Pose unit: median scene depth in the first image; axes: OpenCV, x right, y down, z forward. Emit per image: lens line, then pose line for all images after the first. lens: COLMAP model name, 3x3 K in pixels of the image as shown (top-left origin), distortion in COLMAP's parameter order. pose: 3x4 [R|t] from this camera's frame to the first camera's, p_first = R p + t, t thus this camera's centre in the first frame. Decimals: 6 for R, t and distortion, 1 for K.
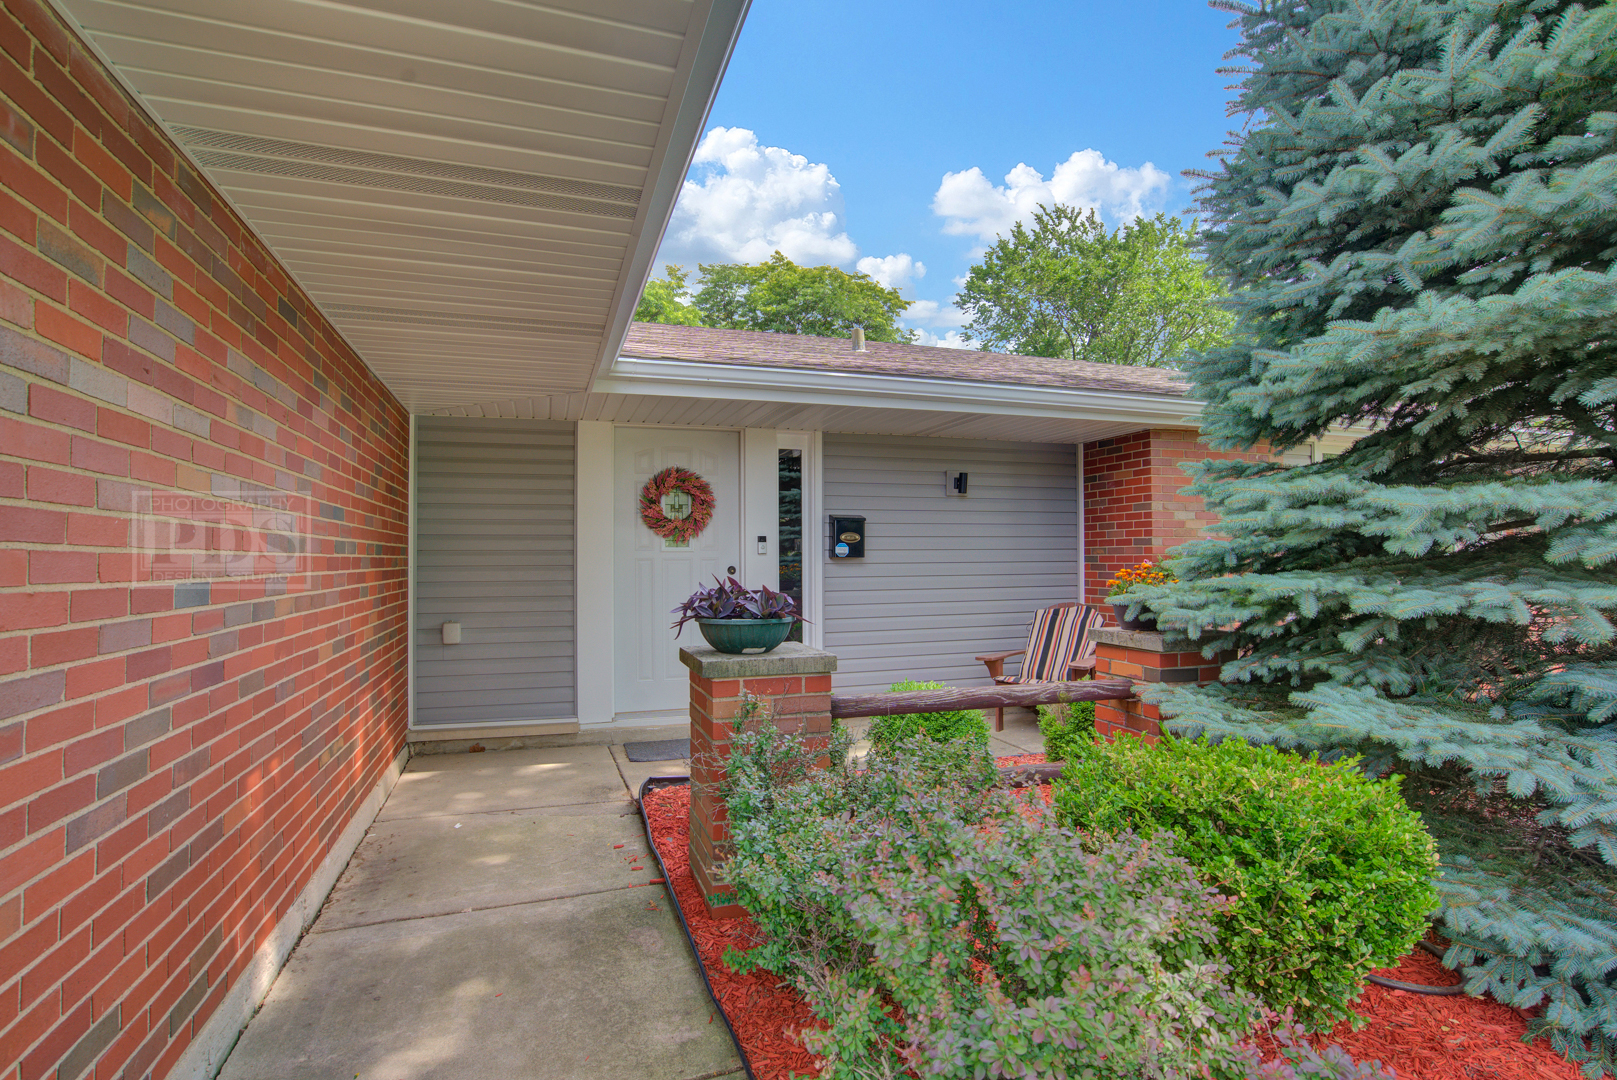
lens RADIAL K [[780.3, 0, 807.0], [0, 780.3, 550.4], [0, 0, 1]] dist [-0.063031, 0.023617]
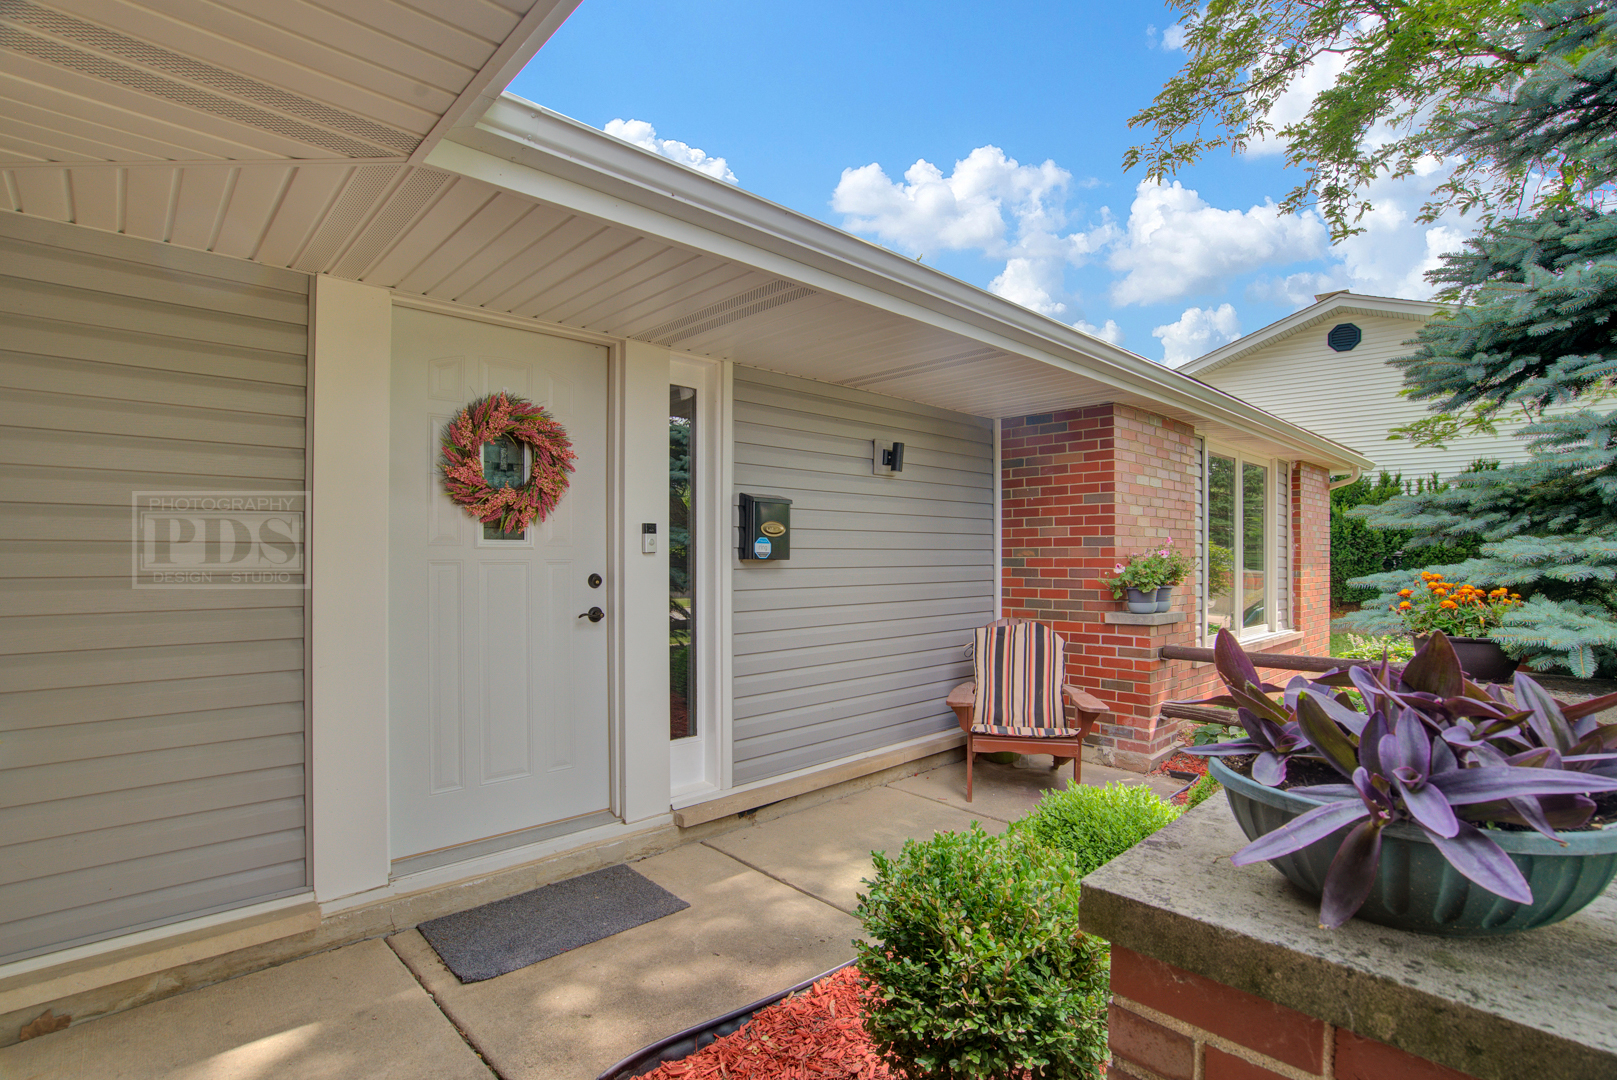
lens RADIAL K [[780.3, 0, 807.0], [0, 780.3, 550.4], [0, 0, 1]] dist [-0.063031, 0.023617]
pose [[0.914301, 0.008386, 0.404950, -0.181693], [-0.008723, 0.999961, -0.001014, 0.001865], [-0.404942, -0.002605, 0.914338, 0.389112]]
